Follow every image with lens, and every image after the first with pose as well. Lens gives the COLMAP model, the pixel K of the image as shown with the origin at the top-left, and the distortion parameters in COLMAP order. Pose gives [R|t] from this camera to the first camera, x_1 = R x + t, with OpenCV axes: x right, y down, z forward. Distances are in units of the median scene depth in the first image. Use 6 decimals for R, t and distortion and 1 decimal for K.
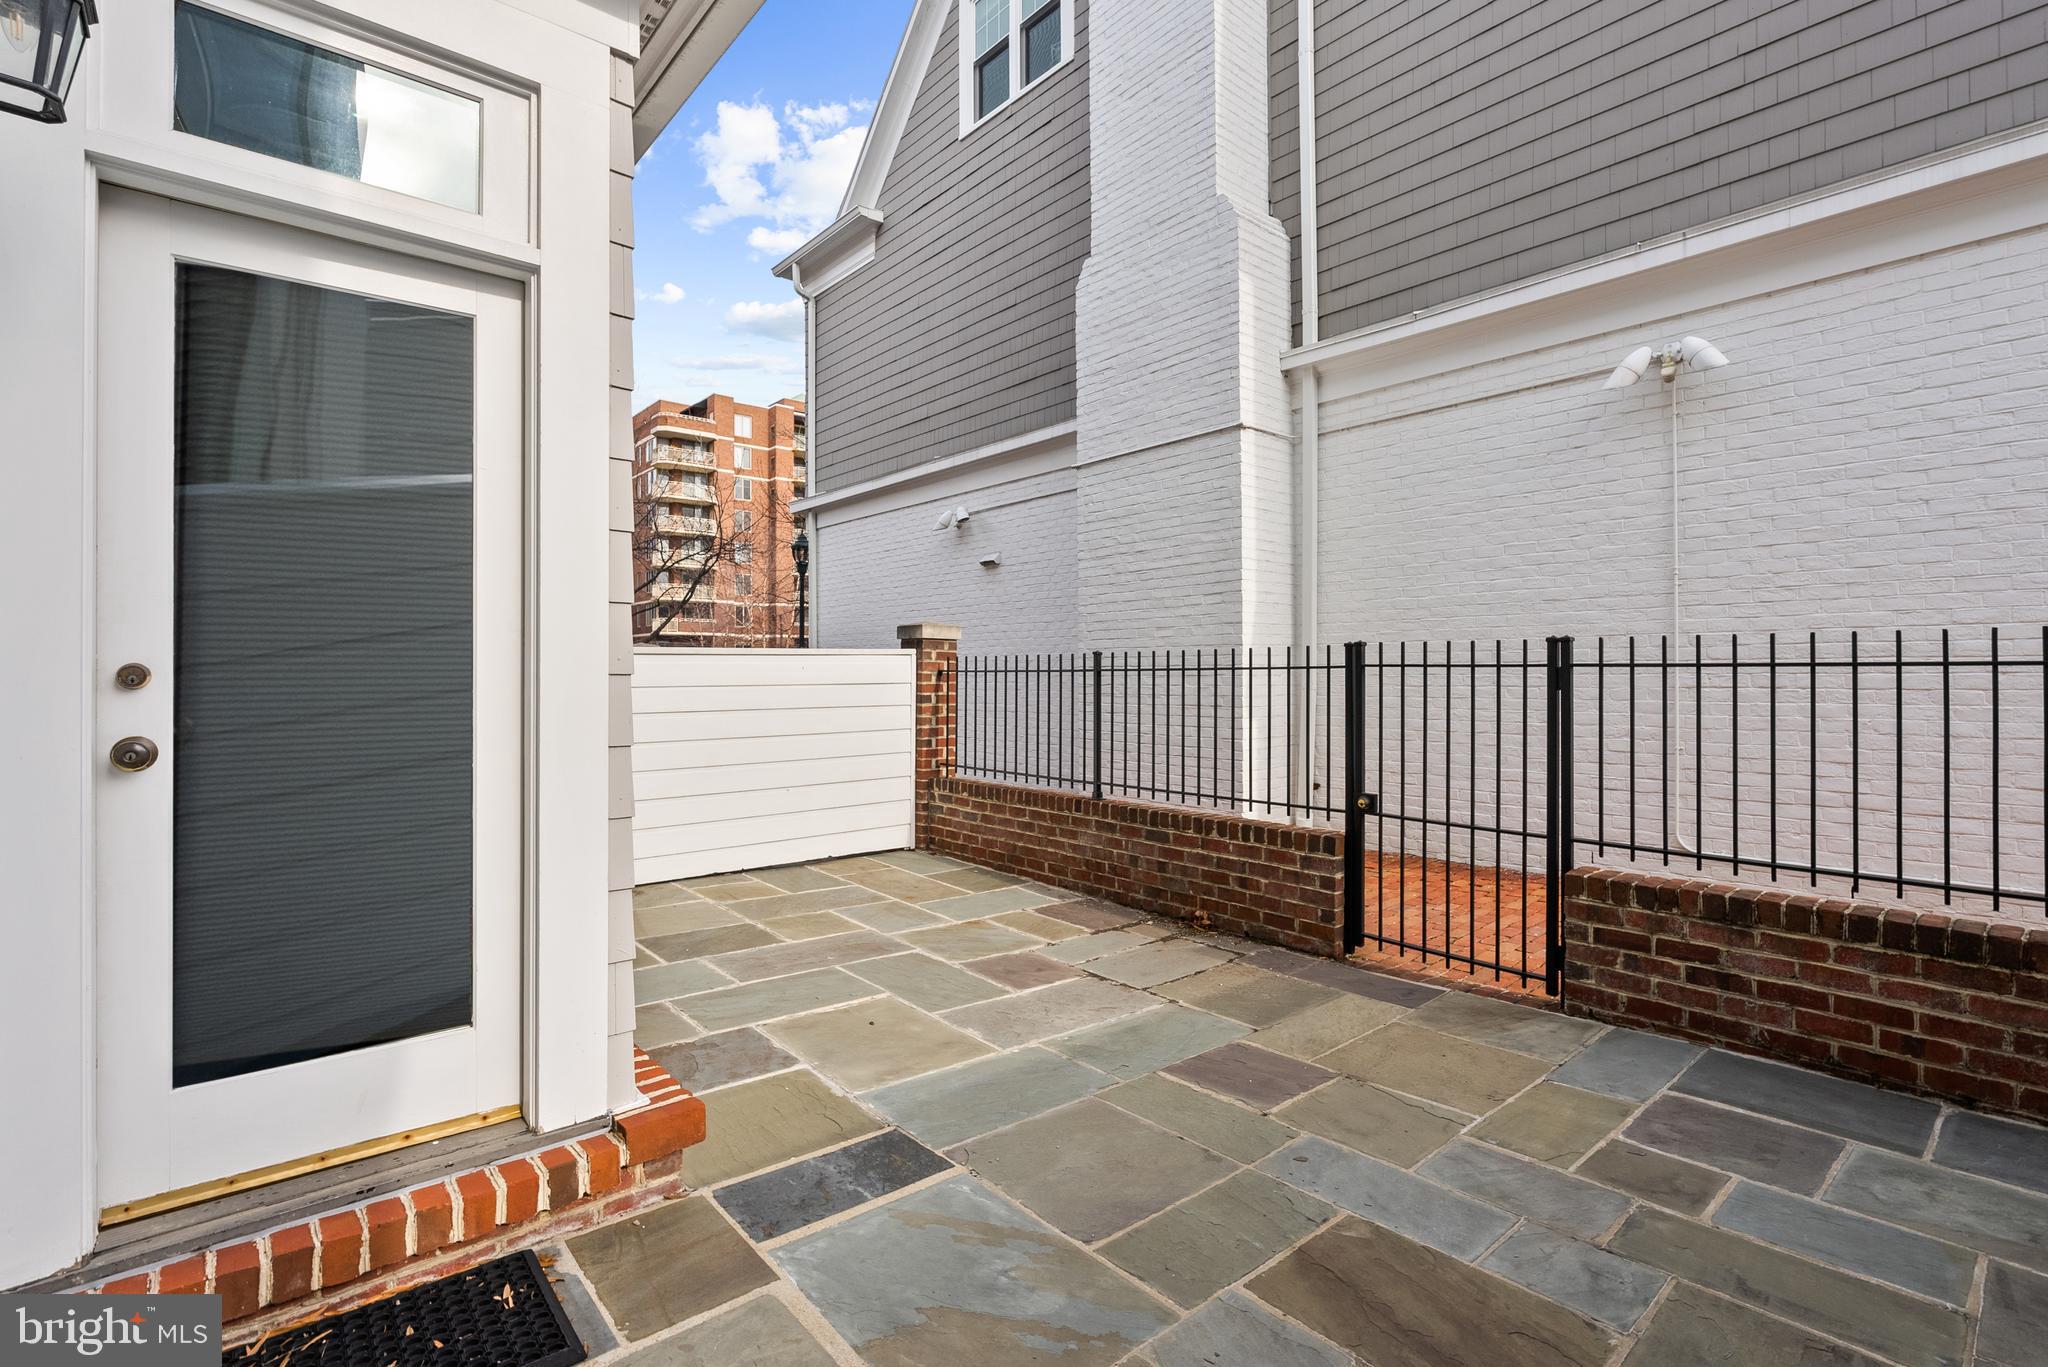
lens RADIAL K [[928.9, 0, 1017.9], [0, 928.9, 676.0], [0, 0, 1]] dist [-0.003808, 0.001021]
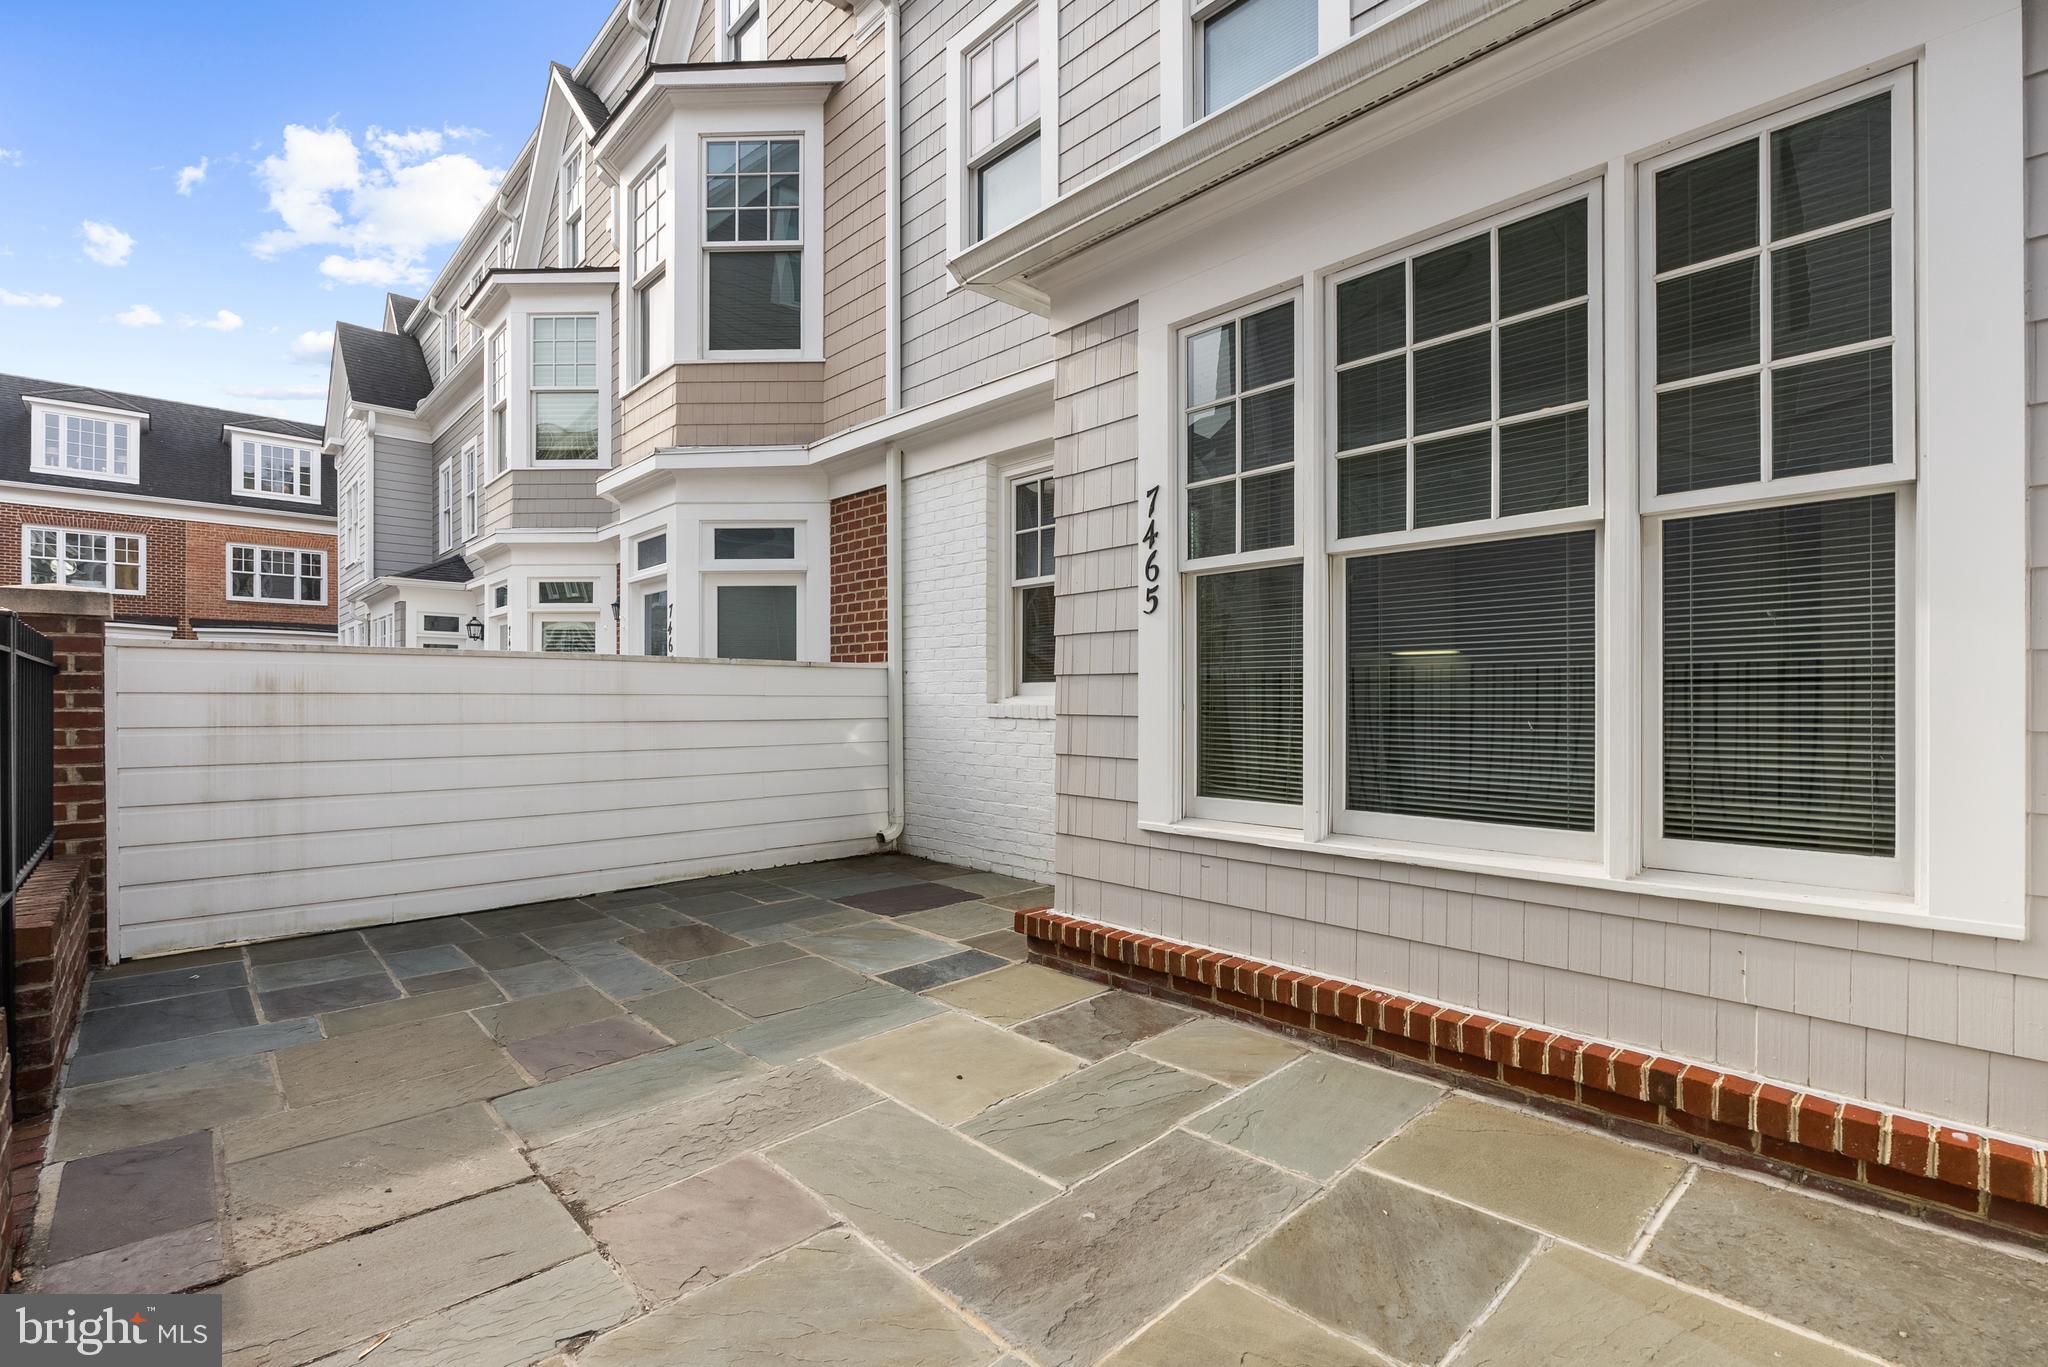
lens RADIAL K [[928.9, 0, 1025.3], [0, 928.9, 687.9], [0, 0, 1]] dist [-0.003808, 0.001021]
pose [[-0.998812, 0.002933, -0.048636, -0.219036], [0.003295, 0.999967, -0.007374, 0.032281], [0.048613, -0.007526, -0.998789, 2.280453]]
